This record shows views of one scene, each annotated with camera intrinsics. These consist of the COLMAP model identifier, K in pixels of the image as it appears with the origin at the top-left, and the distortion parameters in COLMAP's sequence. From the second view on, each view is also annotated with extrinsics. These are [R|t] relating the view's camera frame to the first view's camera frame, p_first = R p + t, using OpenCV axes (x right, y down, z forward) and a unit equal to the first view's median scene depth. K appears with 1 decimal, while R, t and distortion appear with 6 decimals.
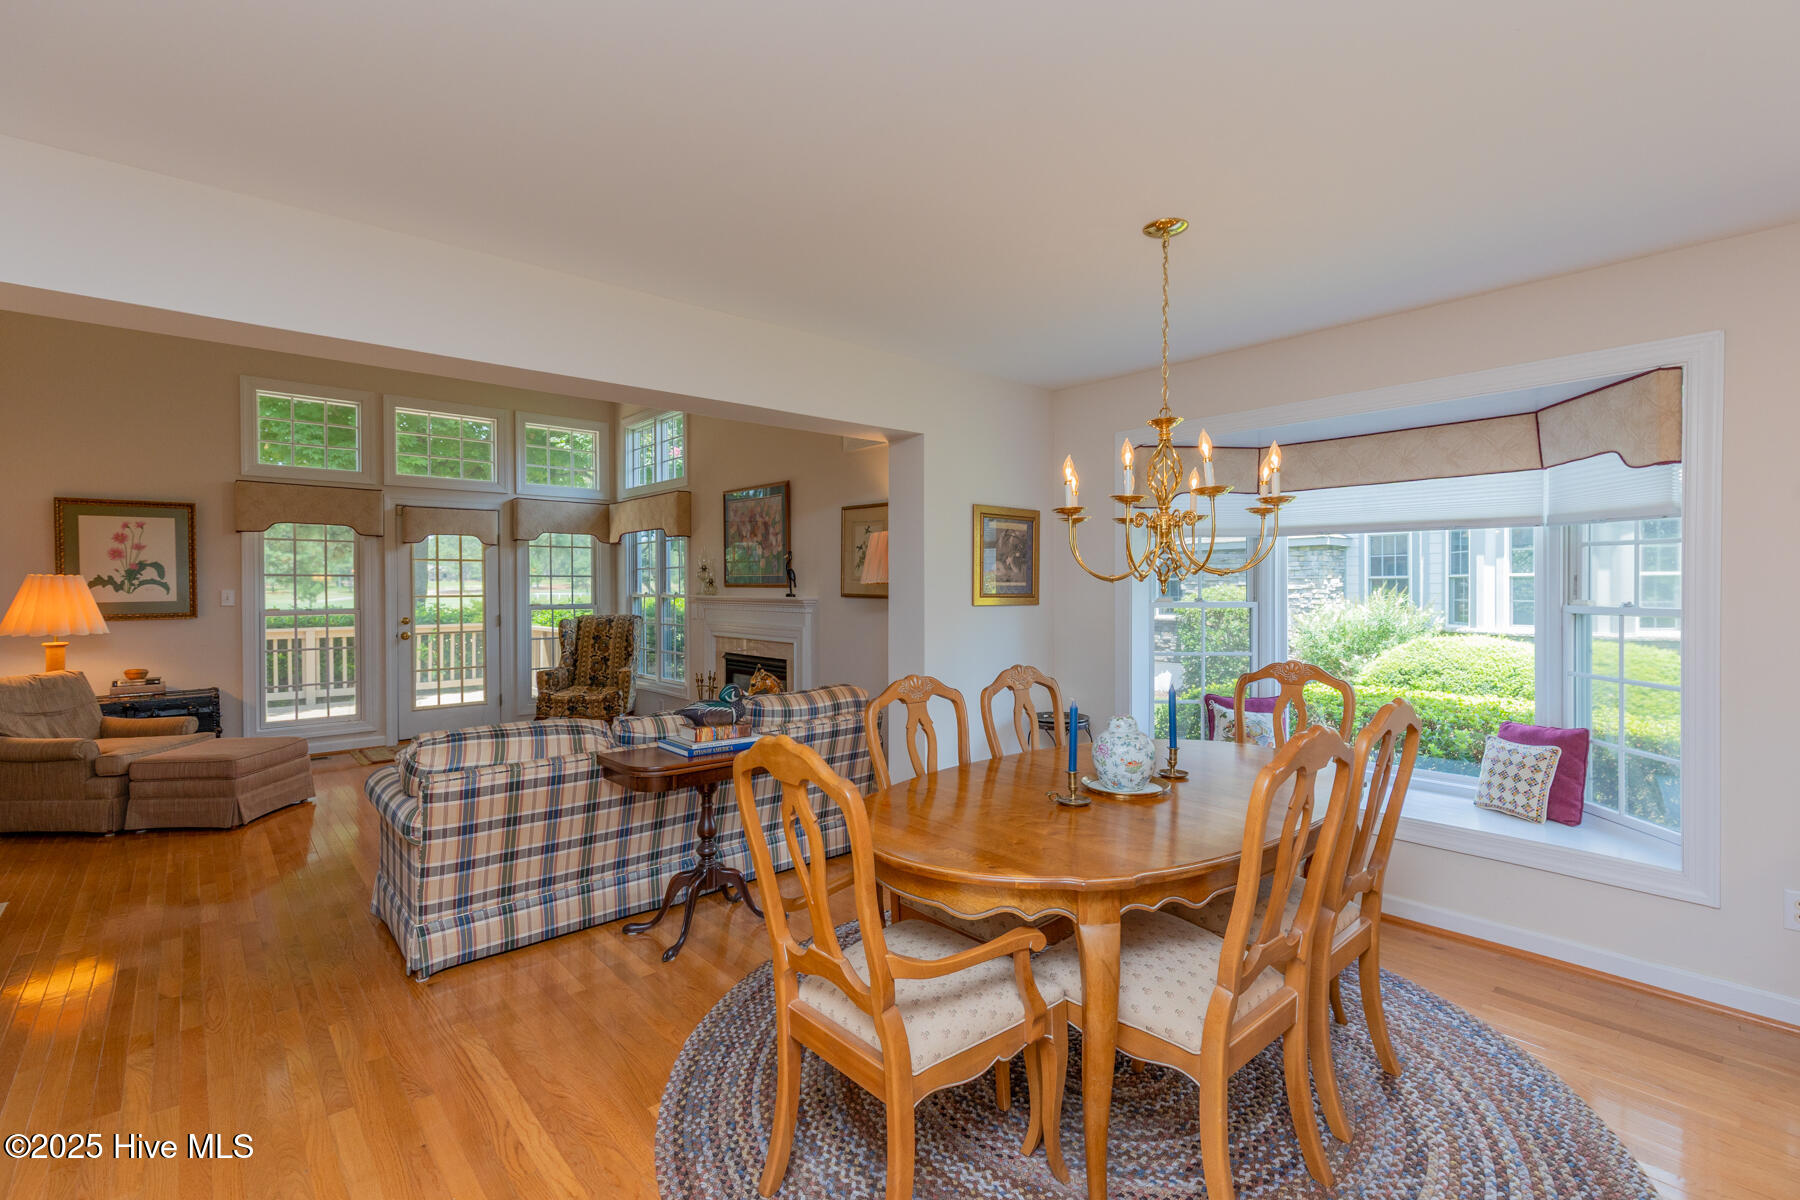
lens RADIAL K [[815.9, 0, 907.8], [0, 815.9, 592.6], [0, 0, 1]] dist [0.010021, -0.001756]
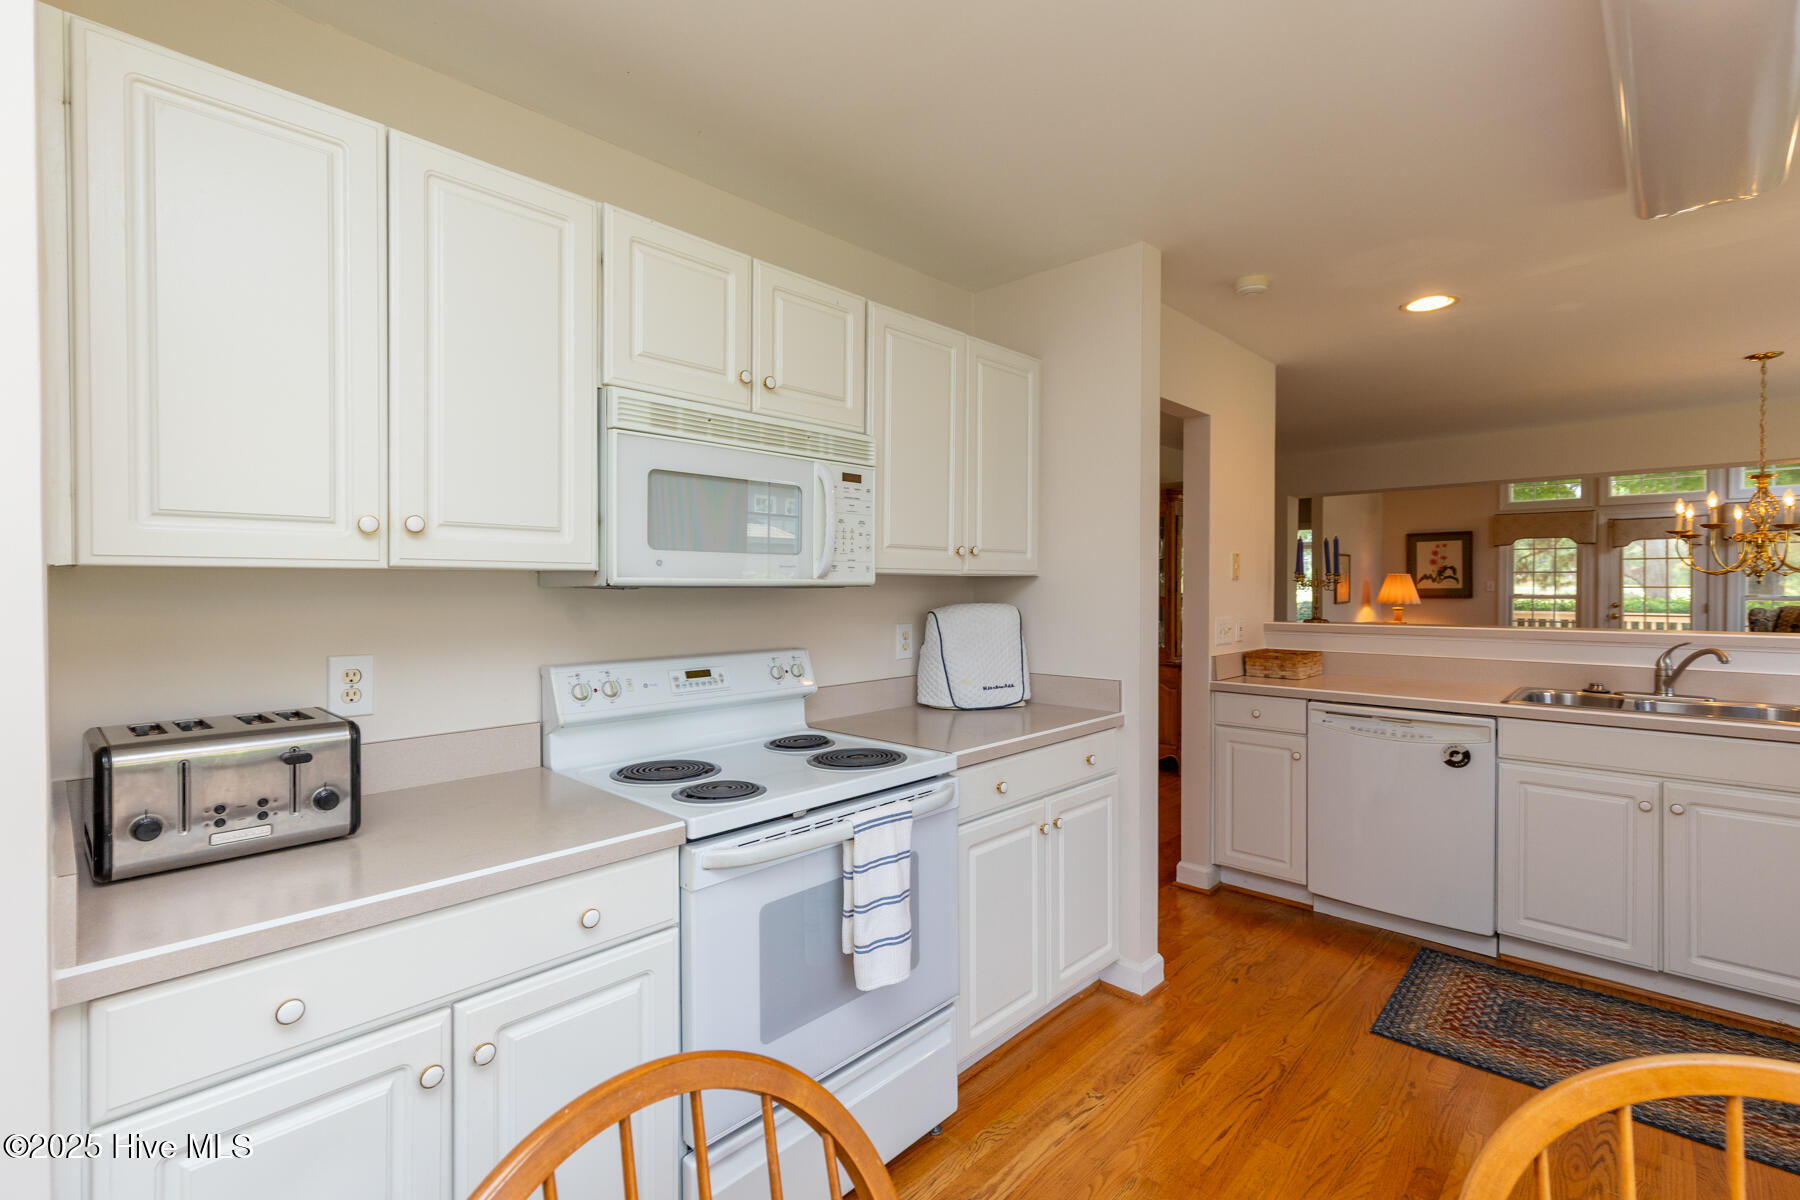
lens RADIAL K [[815.9, 0, 901.9], [0, 815.9, 590.2], [0, 0, 1]] dist [0.010021, -0.001756]
pose [[0.088173, 0.013109, -0.996019, 0.679038], [-0.005958, 0.999902, 0.012632, -0.000341], [0.996087, 0.004821, 0.088243, -0.306313]]
